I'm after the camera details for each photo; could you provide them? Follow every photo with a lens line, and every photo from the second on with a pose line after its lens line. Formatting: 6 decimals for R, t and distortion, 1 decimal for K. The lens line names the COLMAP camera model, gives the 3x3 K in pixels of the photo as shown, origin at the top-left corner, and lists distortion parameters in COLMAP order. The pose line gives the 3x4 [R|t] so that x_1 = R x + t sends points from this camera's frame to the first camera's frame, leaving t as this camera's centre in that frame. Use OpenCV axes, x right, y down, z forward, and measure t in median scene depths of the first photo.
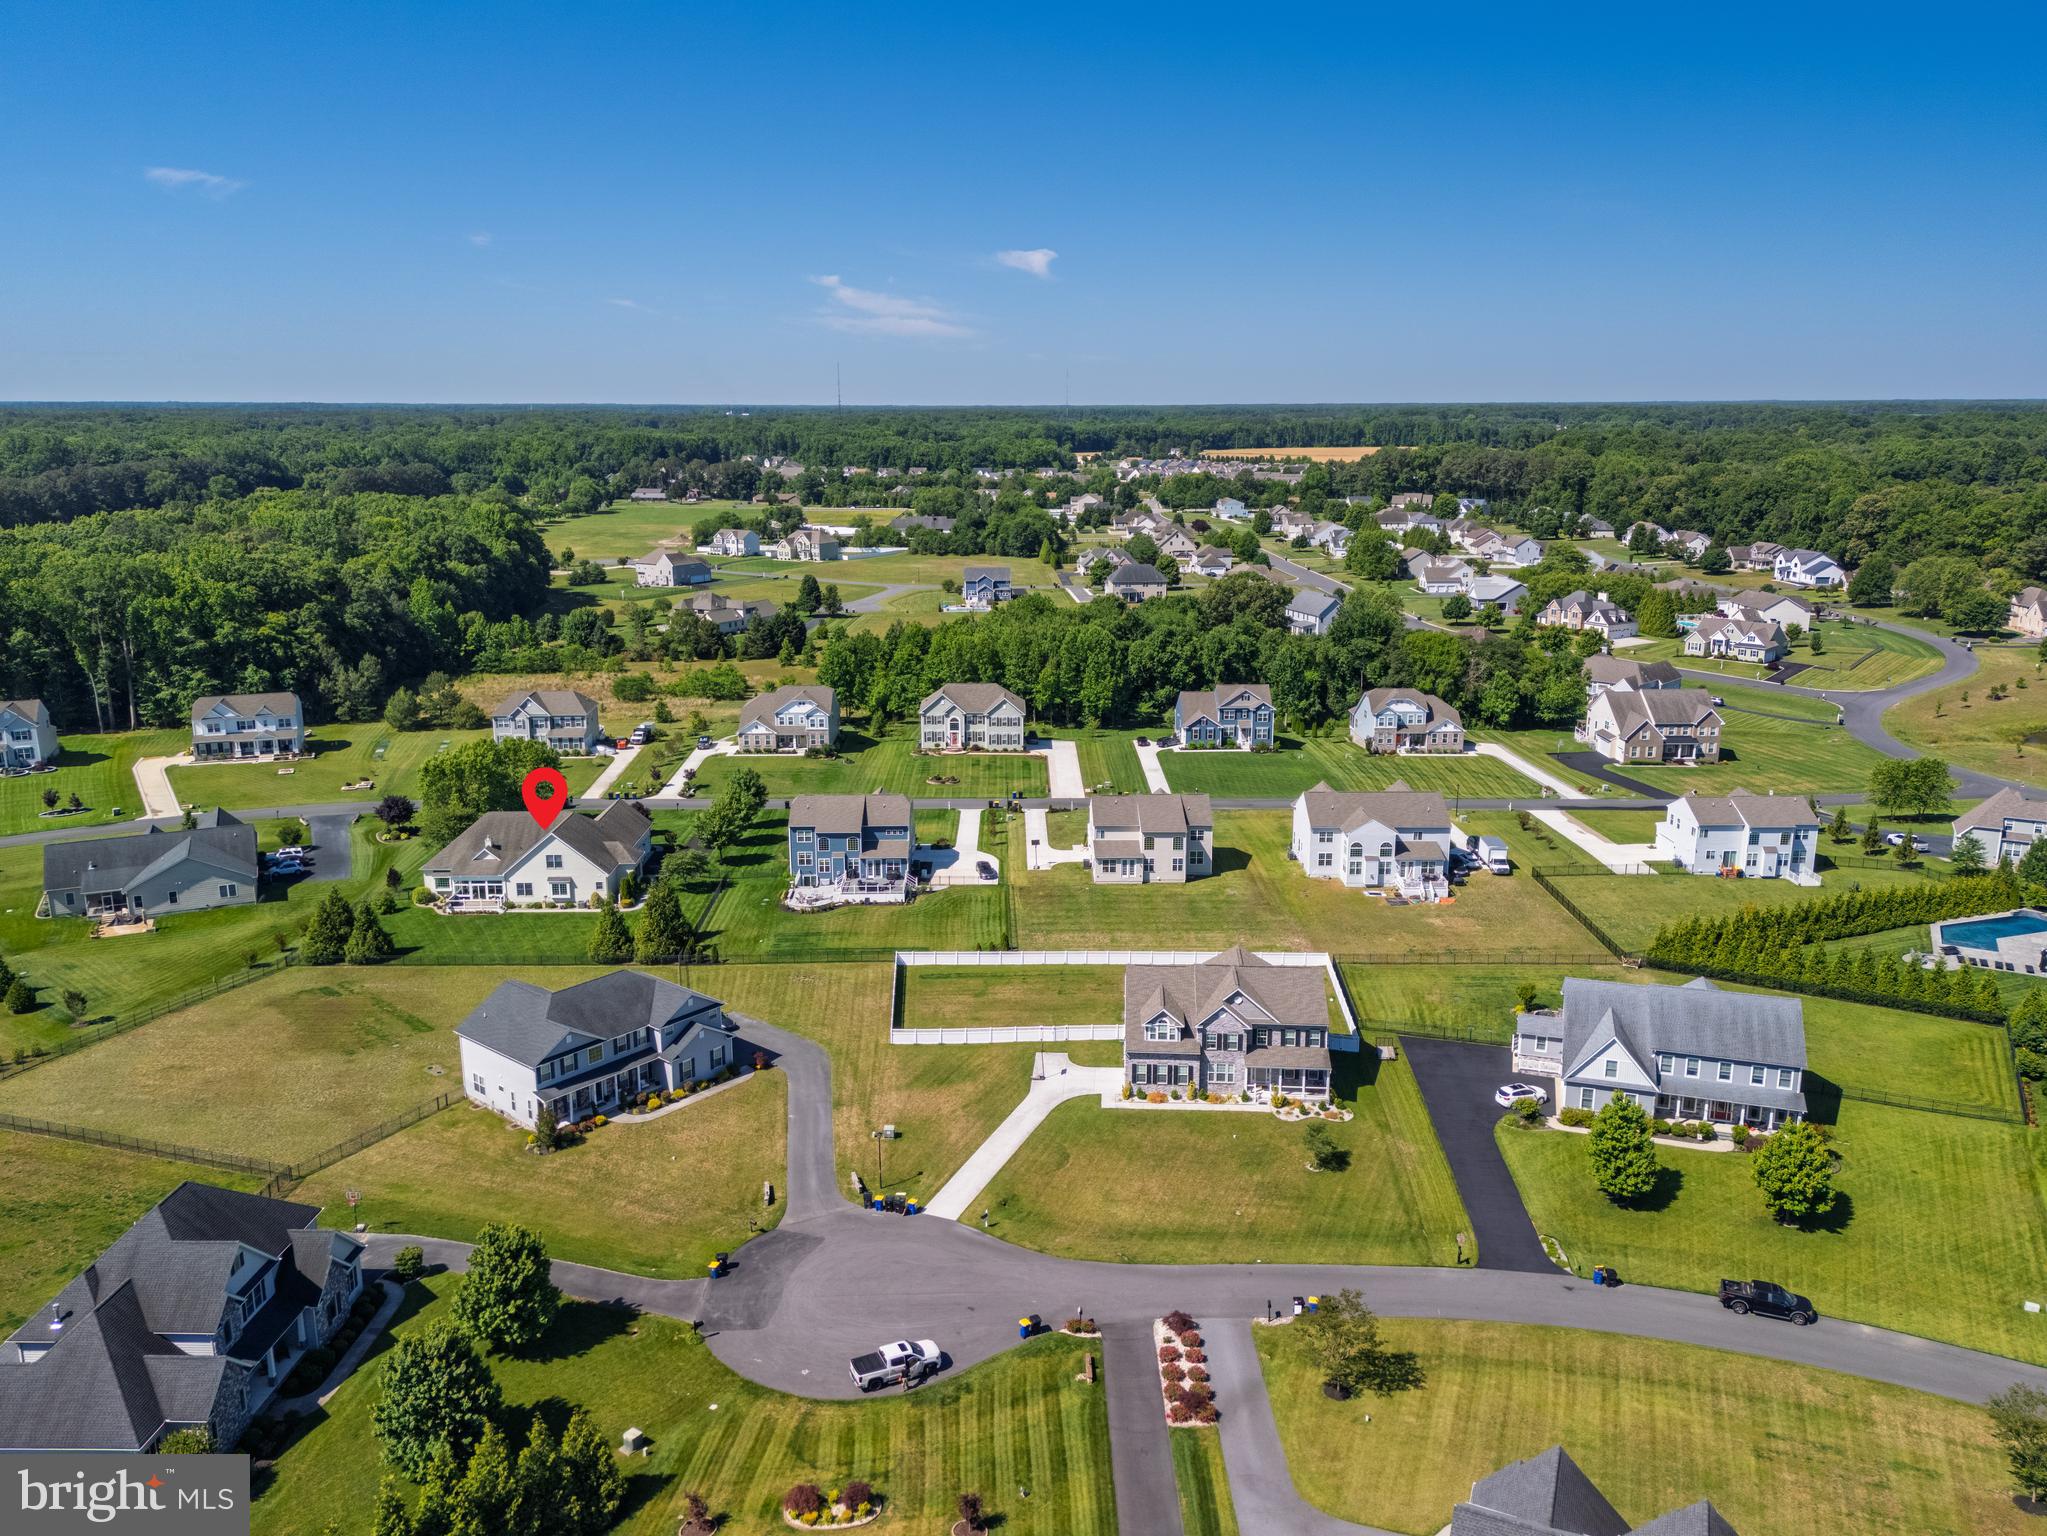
lens RADIAL K [[1512.5, 0, 1037.5], [0, 1512.5, 770.8], [0, 0, 1]] dist [0.081103, -0.082508]
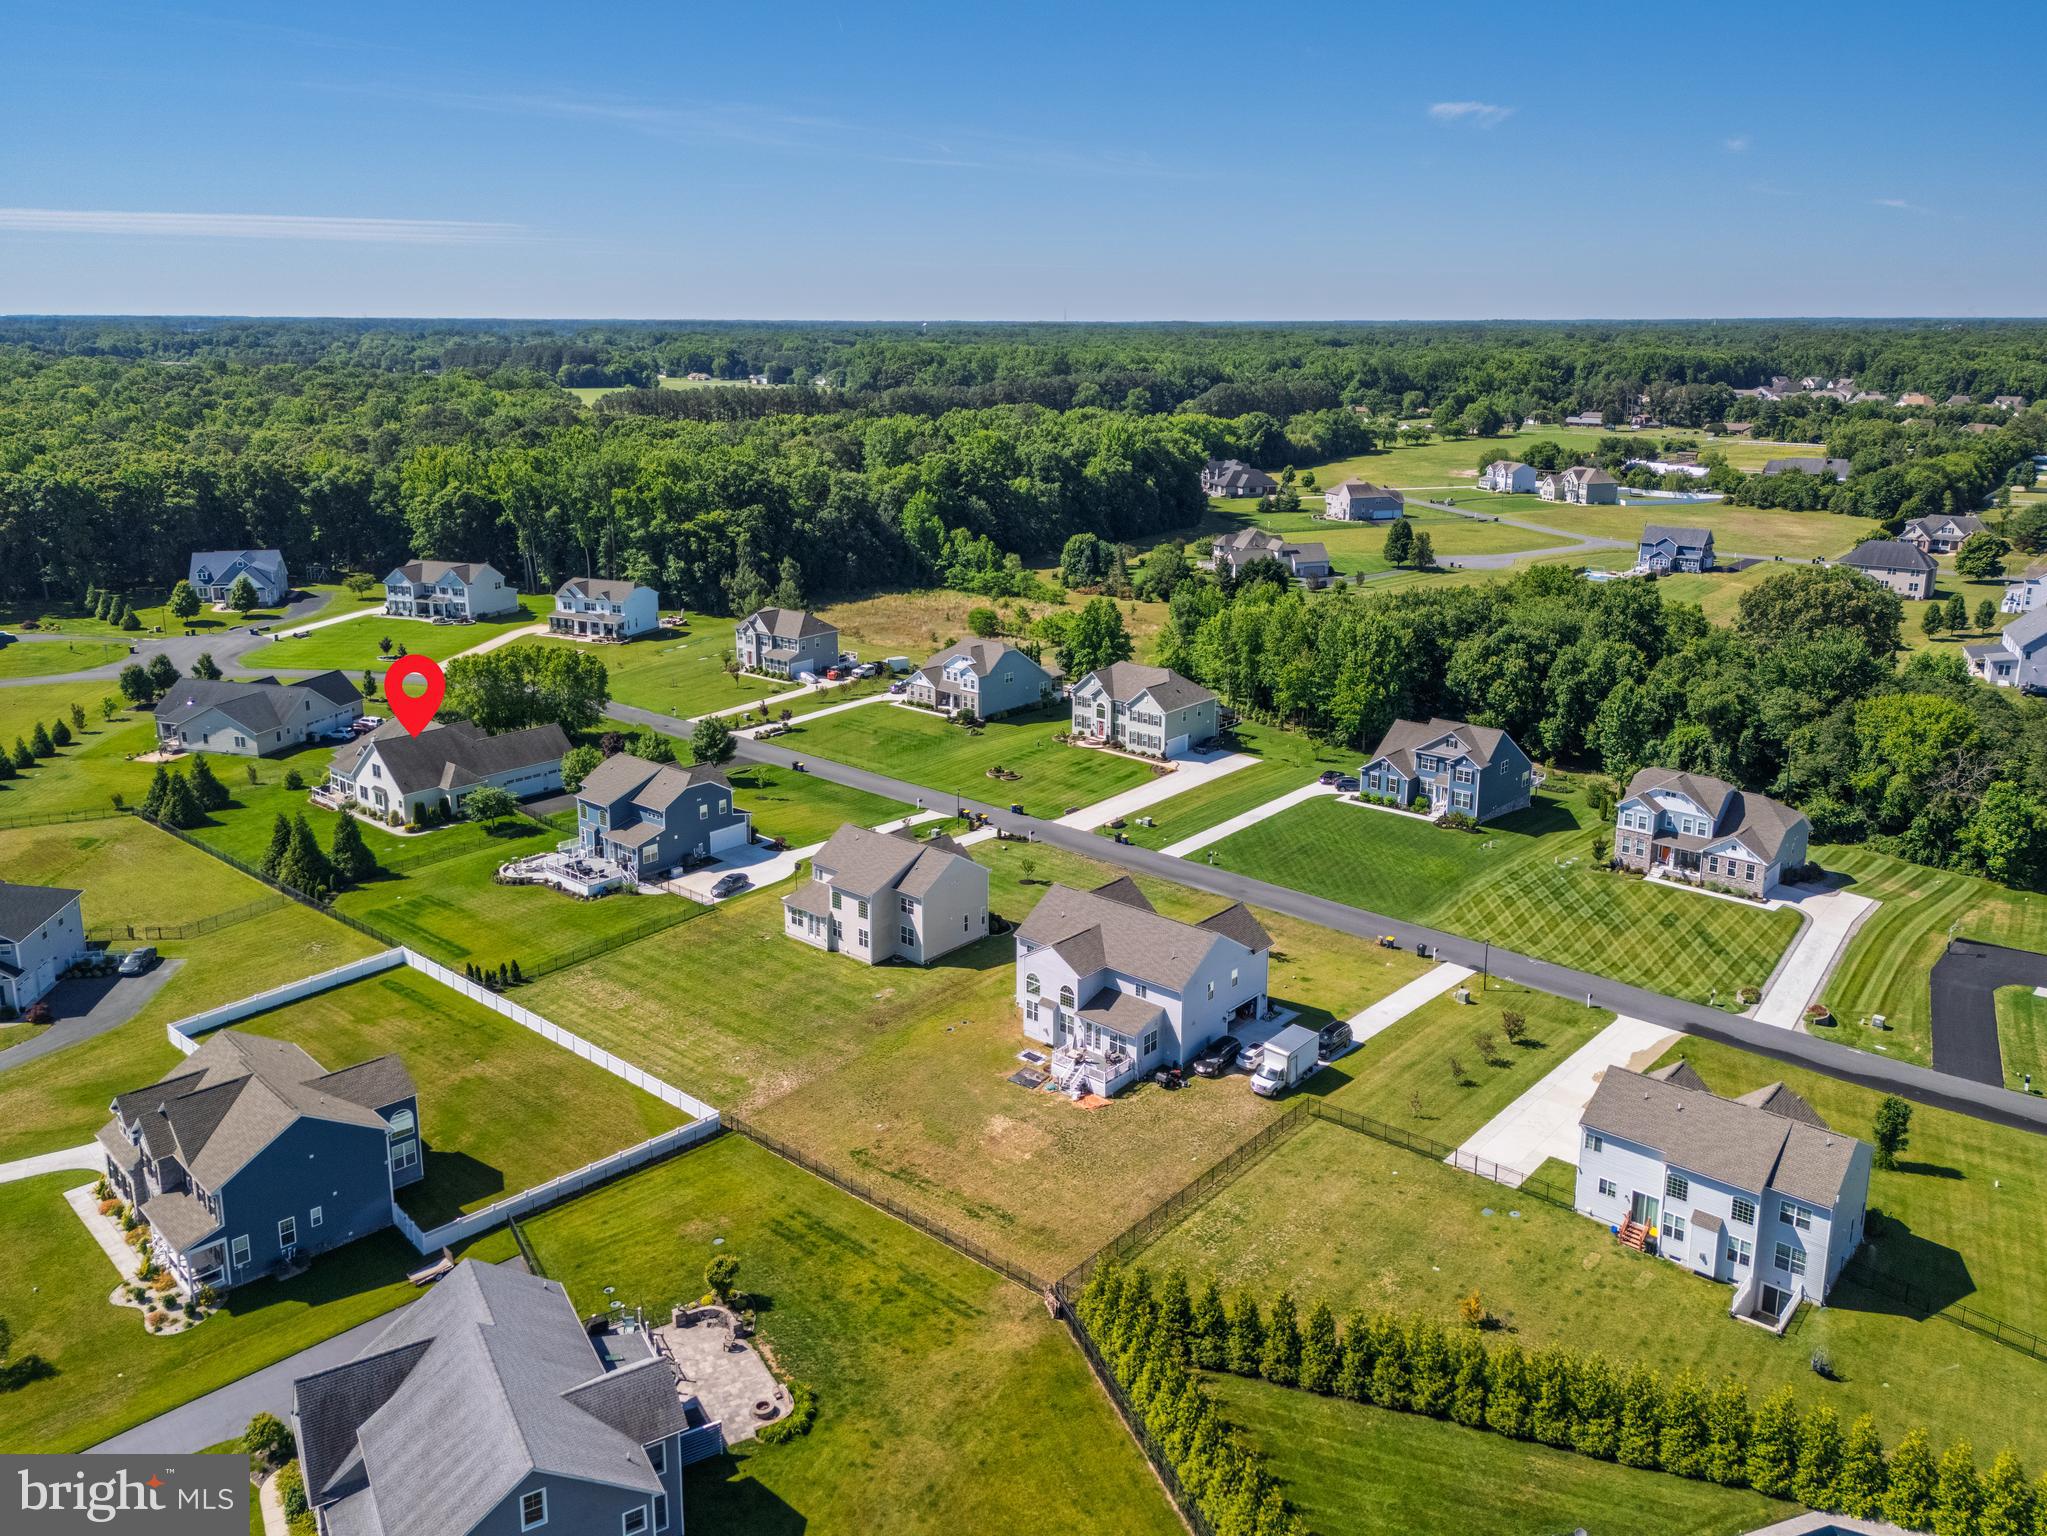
lens RADIAL K [[1547.7, 0, 1045.0], [0, 1547.7, 711.5], [0, 0, 1]] dist [0.046890, -0.034355]
pose [[0.741212, 0.166564, -0.650278, 0.470519], [-0.159277, 0.984701, 0.070675, -0.085550], [0.652101, 0.051189, 0.756402, 0.354298]]
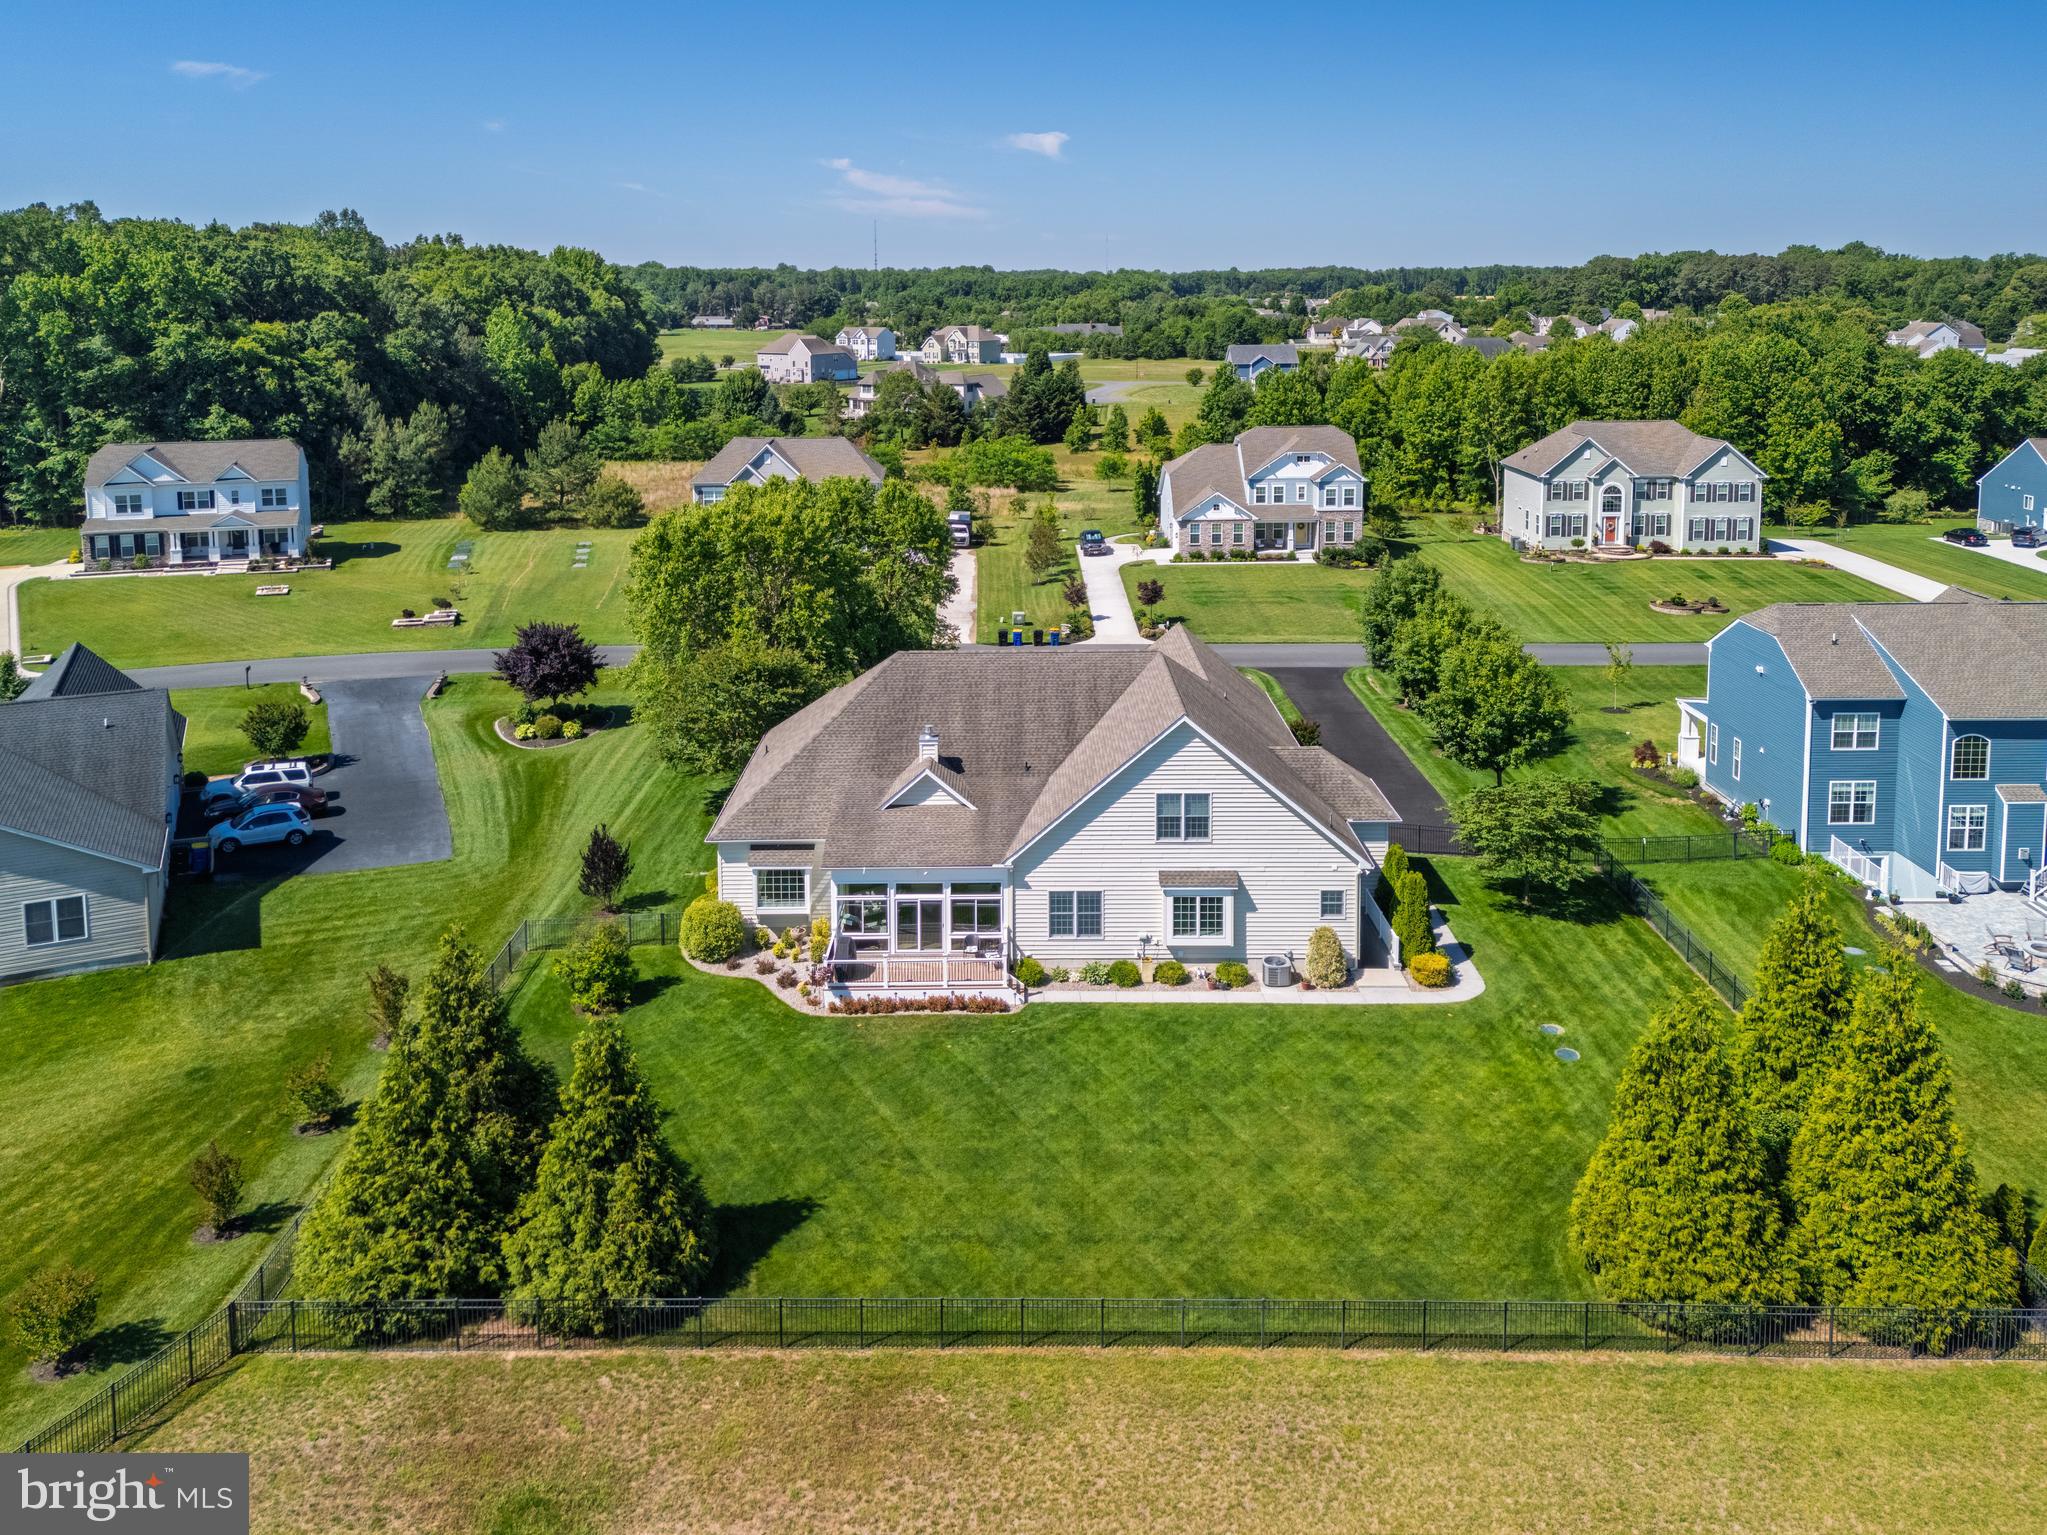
lens RADIAL K [[1590.8, 0, 1028.7], [0, 1590.8, 499.3], [0, 0, 1]] dist [0.054142, -0.057968]
pose [[0.999872, -0.003652, -0.015581, -0.238494], [0.002045, 0.994786, -0.101962, 0.021756], [0.015872, 0.101917, 0.994666, 0.487699]]
